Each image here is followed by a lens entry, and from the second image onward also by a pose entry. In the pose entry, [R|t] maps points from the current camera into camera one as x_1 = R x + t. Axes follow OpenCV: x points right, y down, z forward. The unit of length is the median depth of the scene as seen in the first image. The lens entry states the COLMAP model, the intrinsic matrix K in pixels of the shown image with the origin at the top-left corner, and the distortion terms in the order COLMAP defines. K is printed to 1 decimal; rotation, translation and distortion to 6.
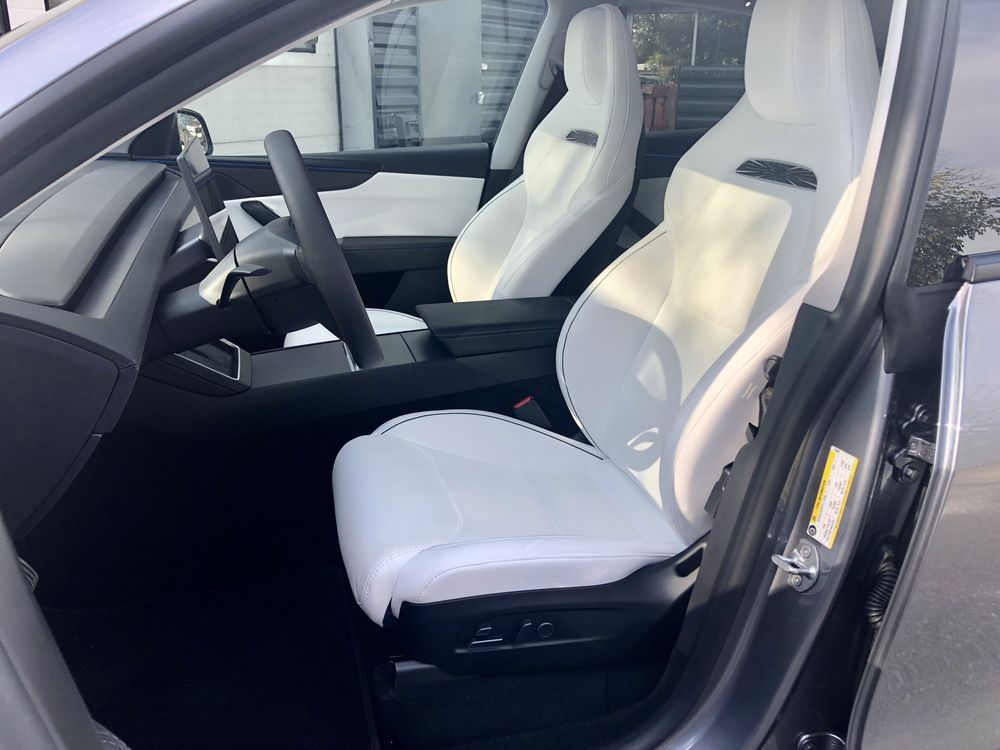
lens RADIAL K [[821.8, 0, 489.7], [0, 821.8, 393.3], [0, 0, 1]] dist [-0.006741, -0.004031]
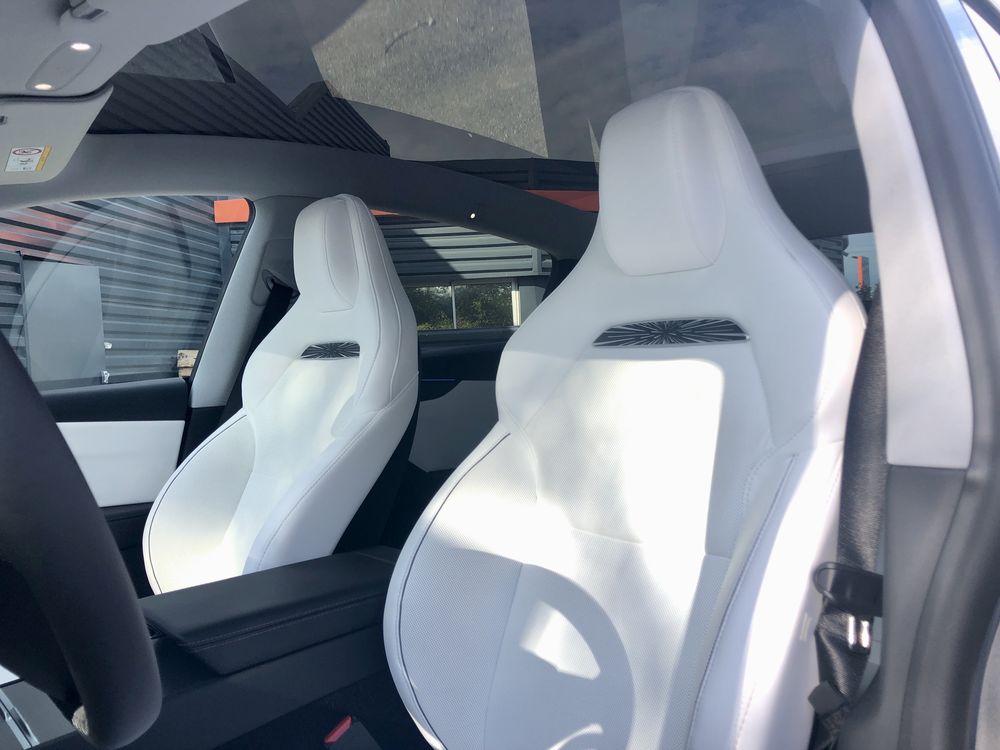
lens RADIAL K [[821.8, 0, 490.7], [0, 821.8, 369.7], [0, 0, 1]] dist [-0.006741, -0.004031]
pose [[0.900181, -0.055977, 0.431904, -0.105900], [0.203336, 0.931002, -0.303135, -0.030592], [-0.385135, 0.360697, 0.849452, 0.341241]]
